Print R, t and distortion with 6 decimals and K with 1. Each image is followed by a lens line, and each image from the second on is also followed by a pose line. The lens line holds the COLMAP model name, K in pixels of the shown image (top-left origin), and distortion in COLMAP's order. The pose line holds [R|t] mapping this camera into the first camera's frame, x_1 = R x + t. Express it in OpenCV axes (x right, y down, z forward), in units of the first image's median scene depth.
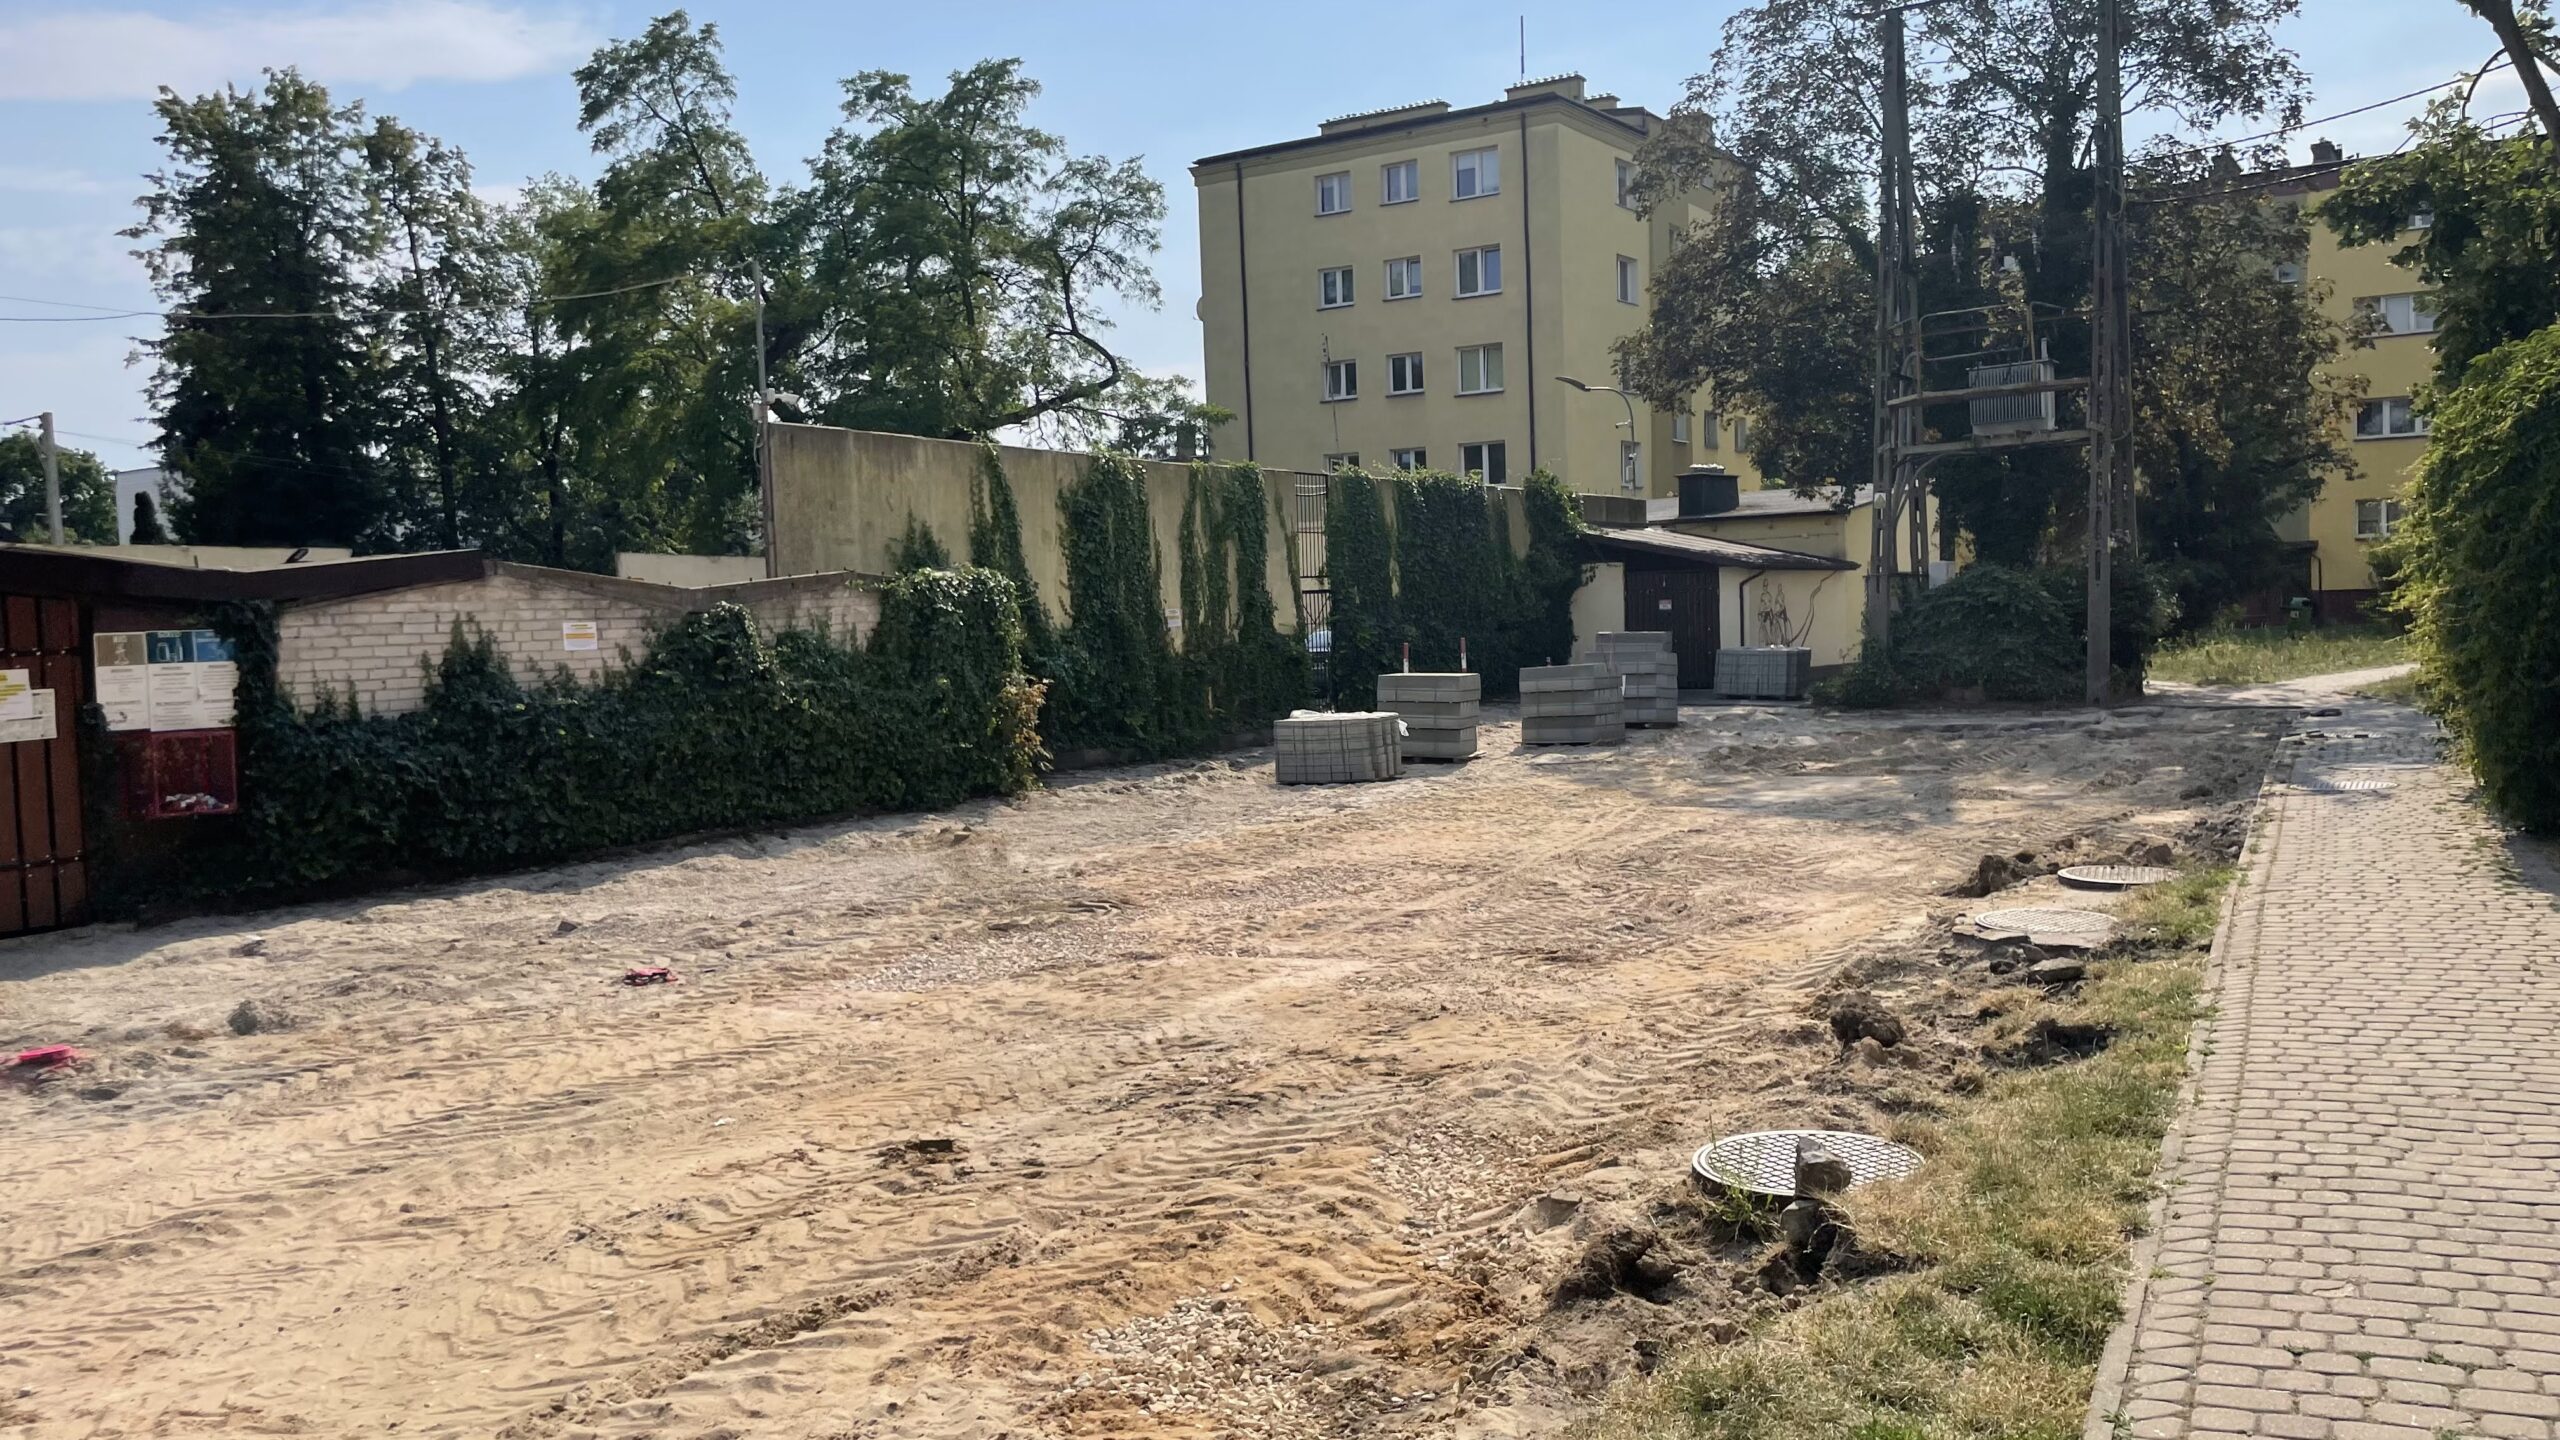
lens RADIAL K [[2052.3, 0, 1272.7], [0, 2052.3, 752.2], [0, 0, 1]] dist [0.071265, -0.125265]
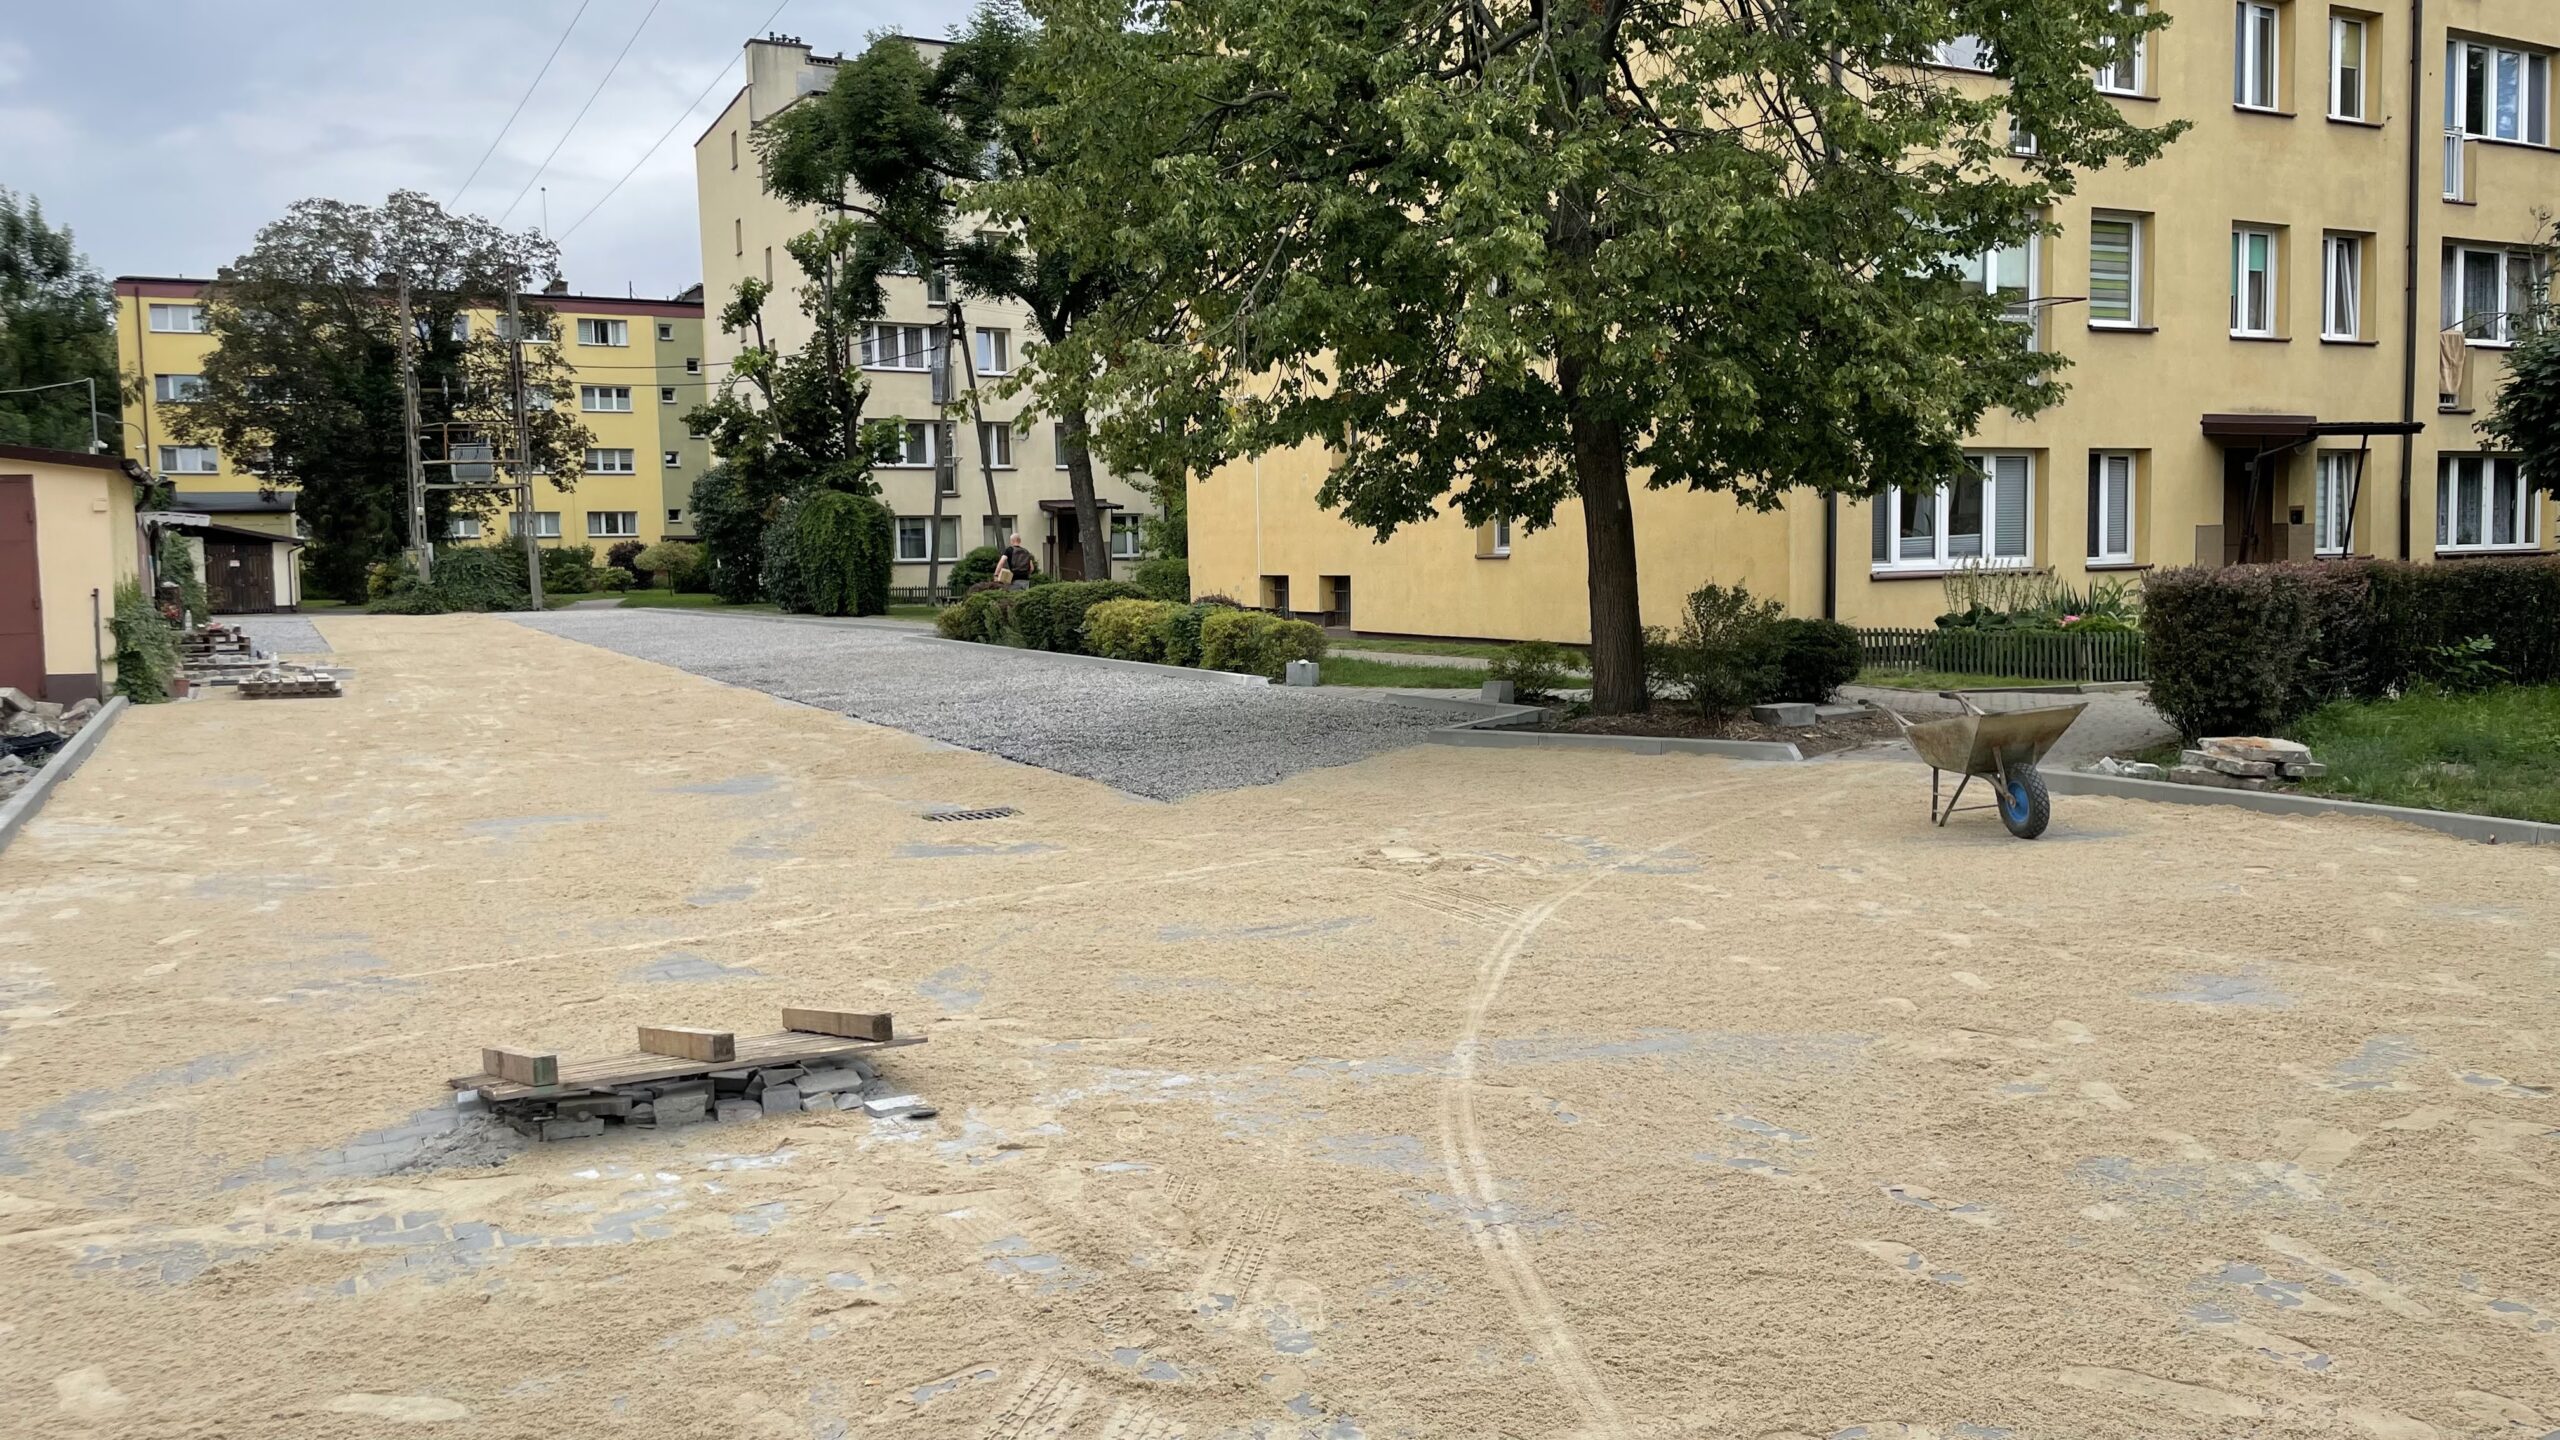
lens RADIAL K [[2052.3, 0, 1272.7], [0, 2052.3, 752.2], [0, 0, 1]] dist [0.071265, -0.125265]
pose [[0.531520, -0.050436, 0.845543, -0.519944], [0.047600, 0.998427, 0.029634, 0.047301], [-0.845707, 0.024497, 0.533084, -0.400387]]
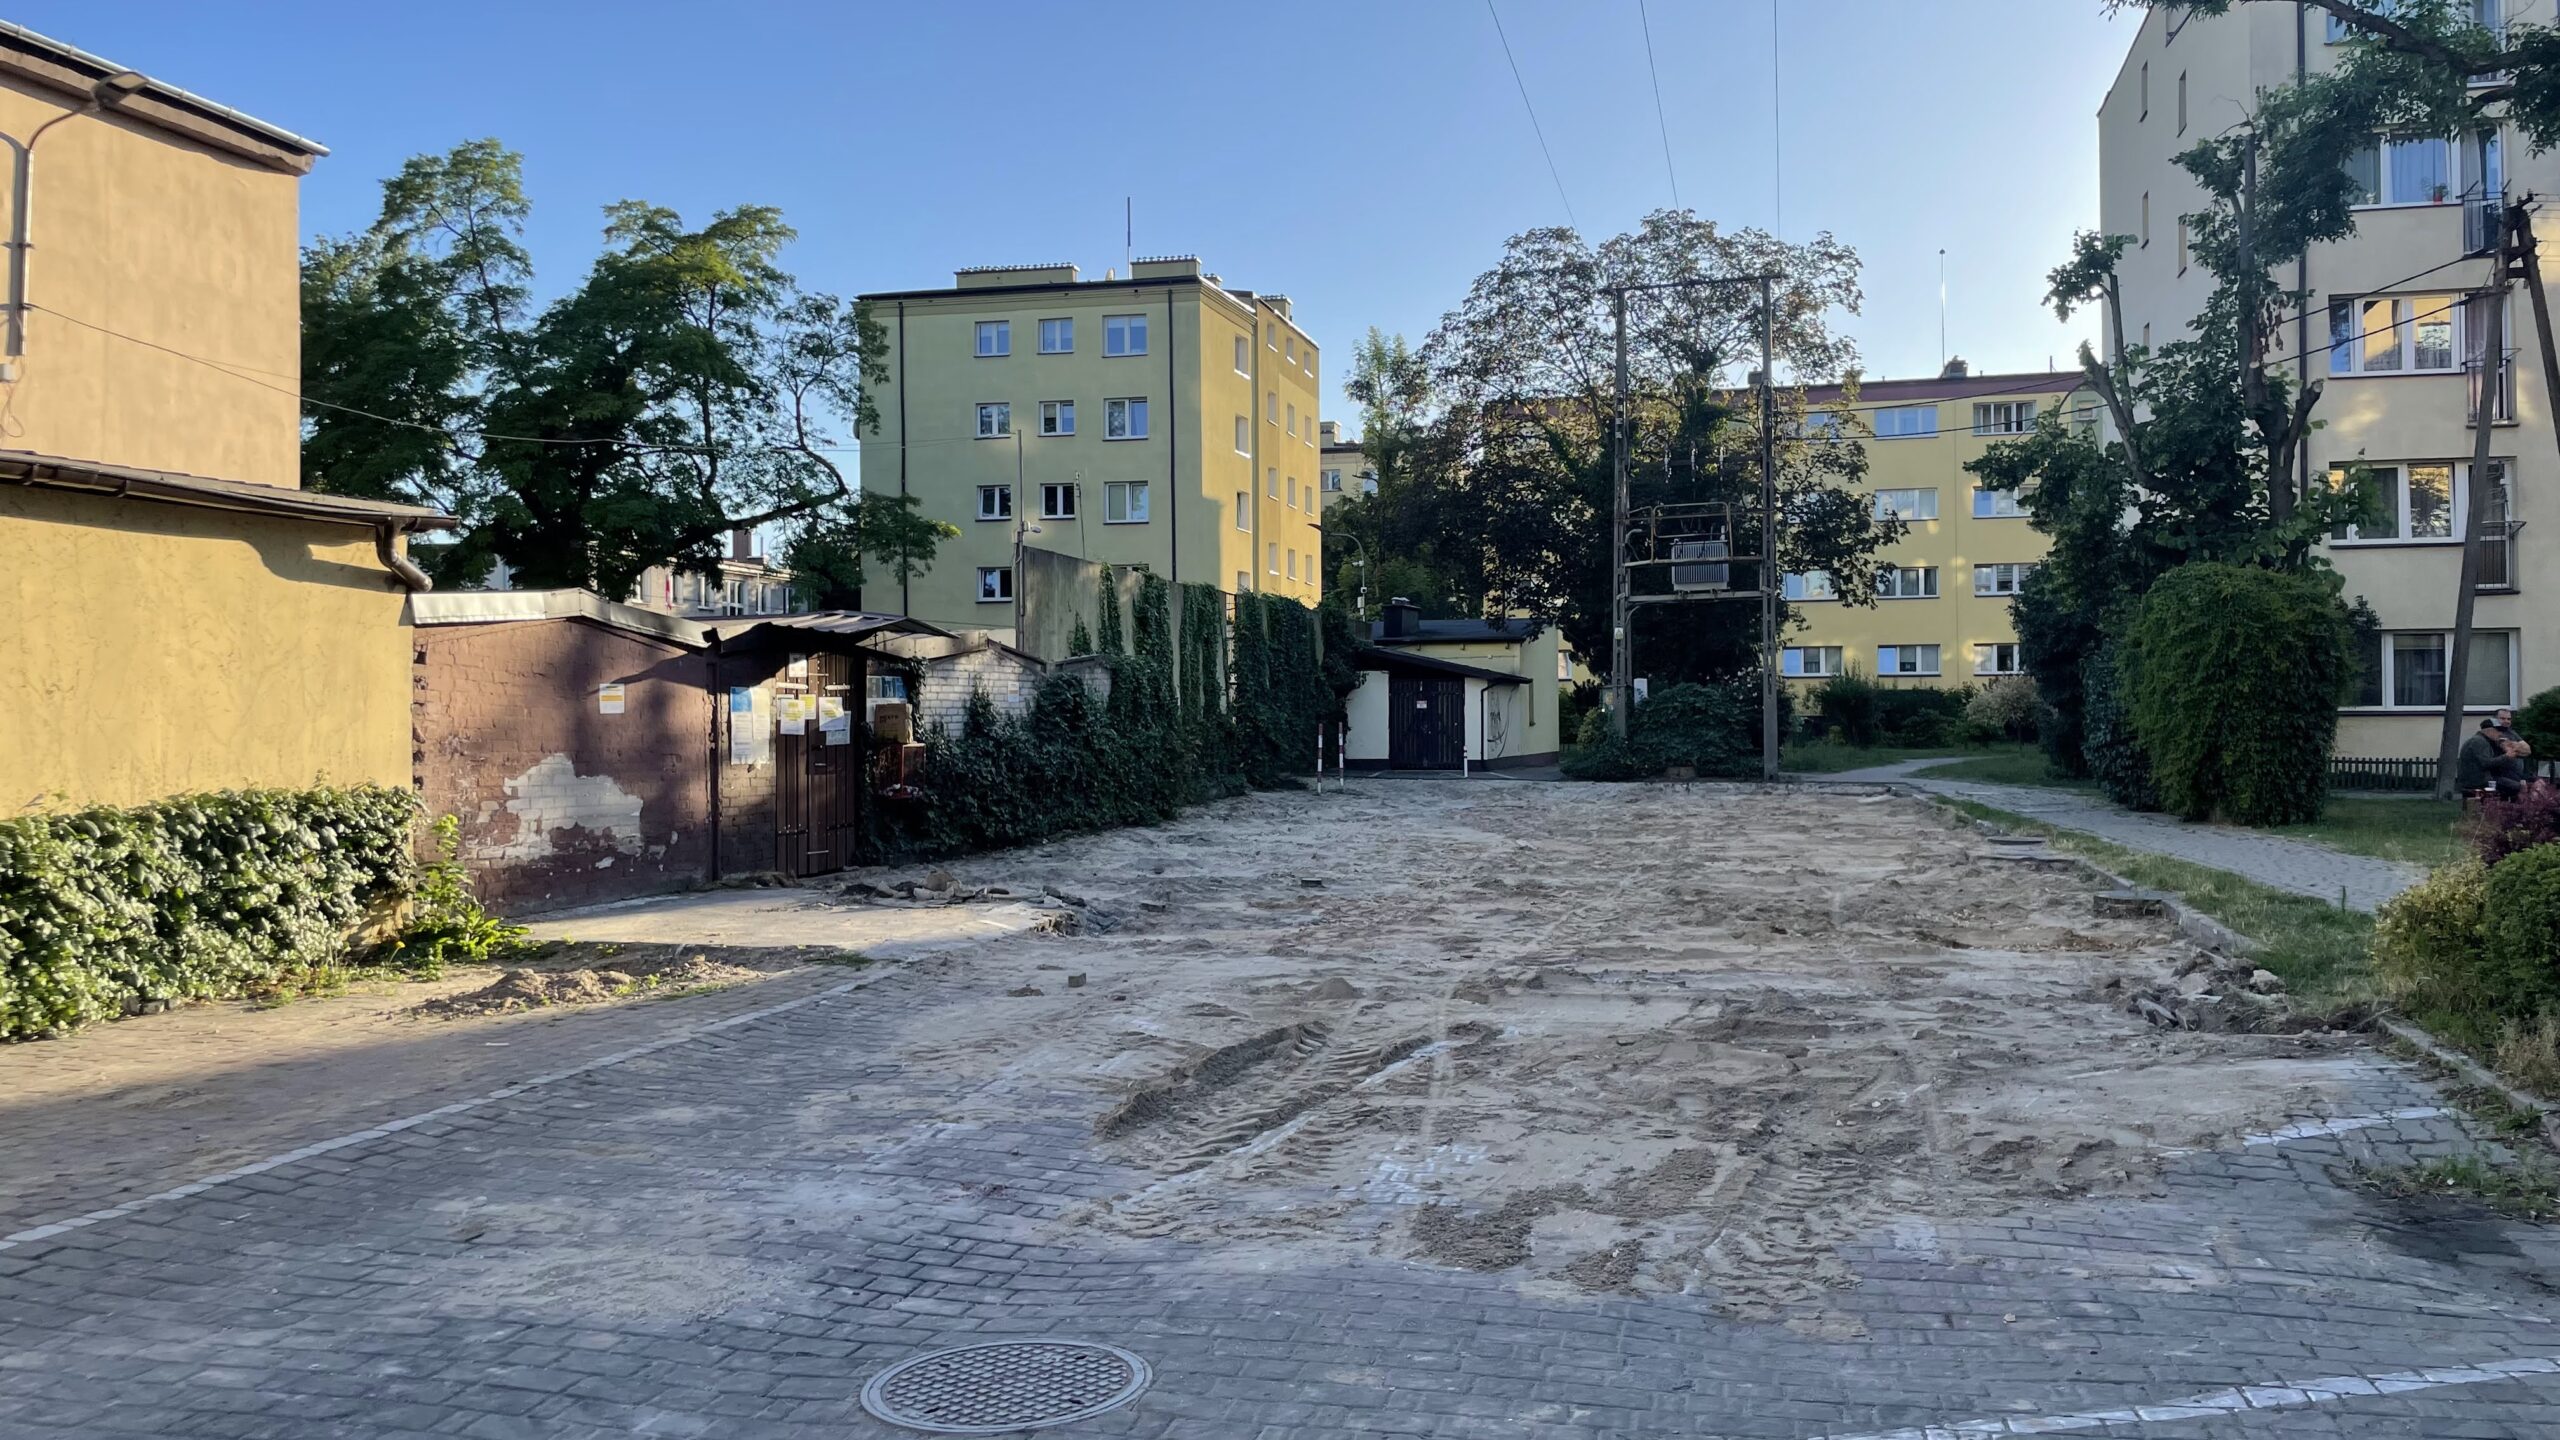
lens RADIAL K [[2054.0, 0, 1249.9], [0, 2054.0, 719.3], [0, 0, 1]] dist [0.071029, -0.116680]
pose [[0.953222, 0.034272, 0.300322, -0.198066], [-0.013657, 0.997420, -0.070474, 0.020172], [-0.301962, 0.063076, 0.951231, -0.133060]]
